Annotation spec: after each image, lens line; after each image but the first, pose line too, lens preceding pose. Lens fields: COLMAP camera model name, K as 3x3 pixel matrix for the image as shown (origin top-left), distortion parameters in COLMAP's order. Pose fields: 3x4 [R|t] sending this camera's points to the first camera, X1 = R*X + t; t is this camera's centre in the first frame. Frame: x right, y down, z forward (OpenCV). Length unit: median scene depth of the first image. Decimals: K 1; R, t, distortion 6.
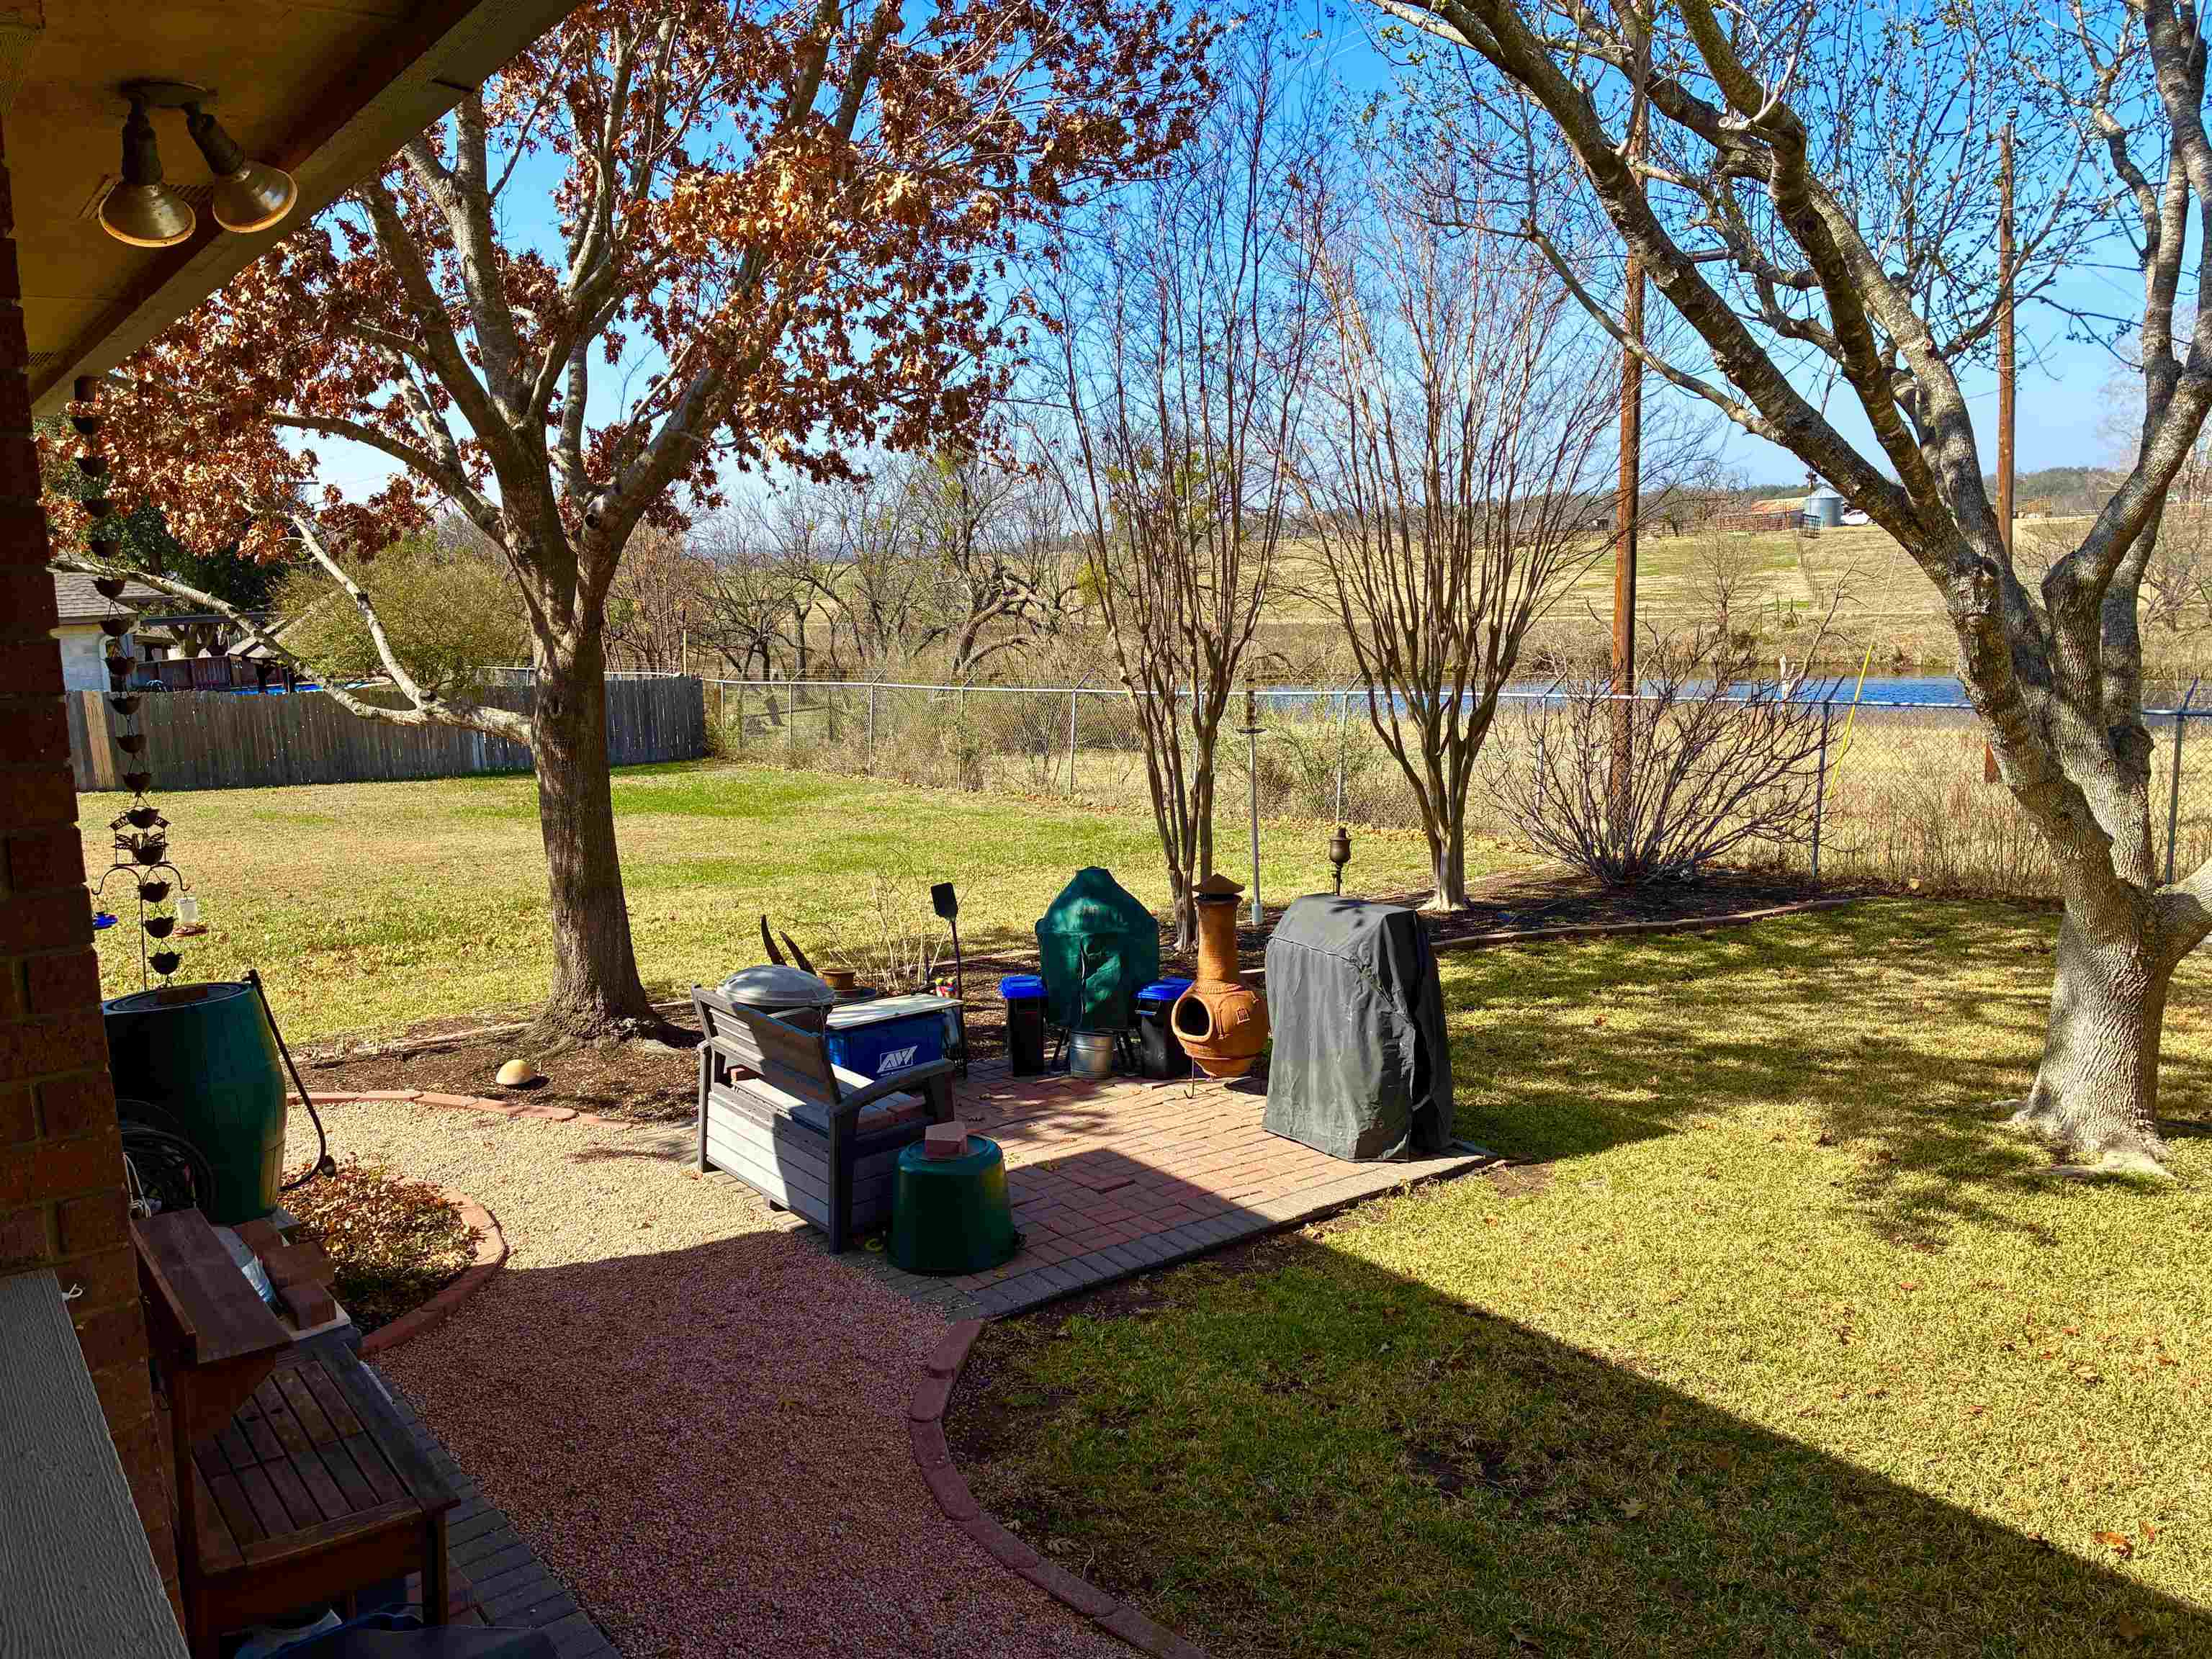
lens RADIAL K [[1676.3, 0, 1106.9], [0, 1676.3, 803.0], [0, 0, 1]] dist [0.052354, -0.069220]
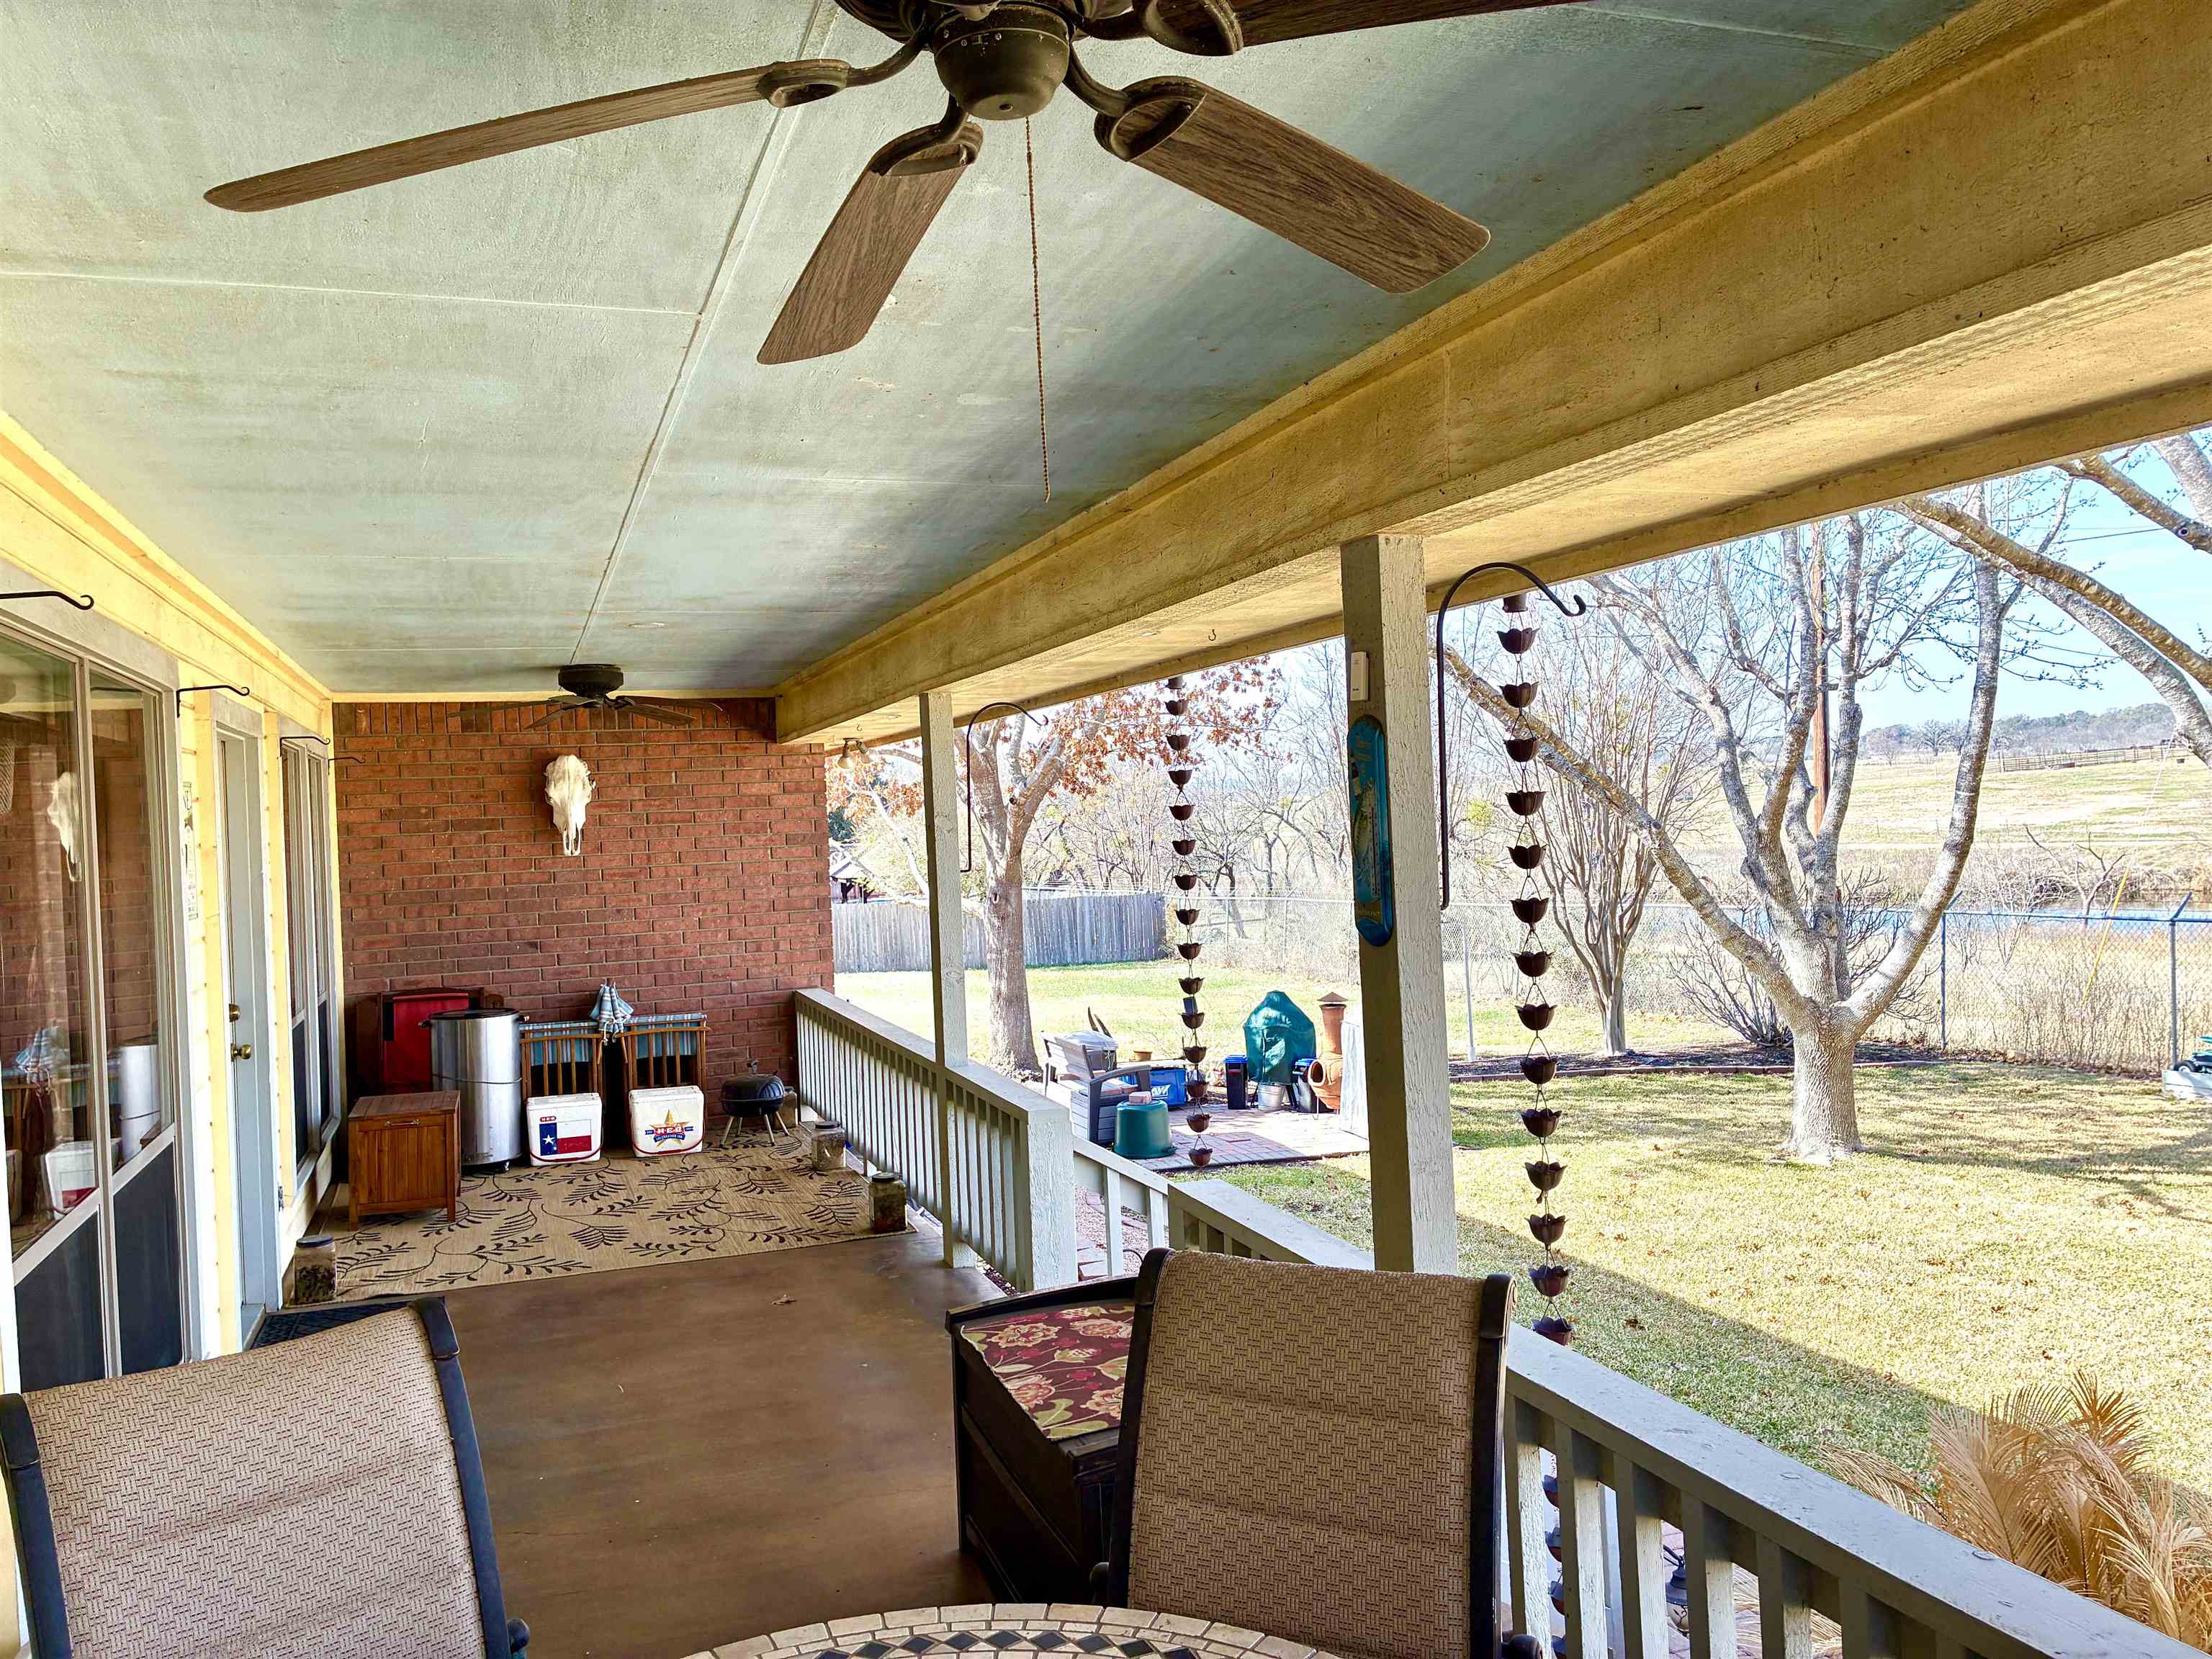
lens RADIAL K [[1676.3, 0, 1099.3], [0, 1676.3, 809.1], [0, 0, 1]] dist [0.052354, -0.069220]
pose [[0.952177, -0.009937, -0.305386, 0.423674], [-0.029816, 0.991679, -0.125233, 0.090050], [0.304090, 0.128350, 0.943957, -0.882769]]
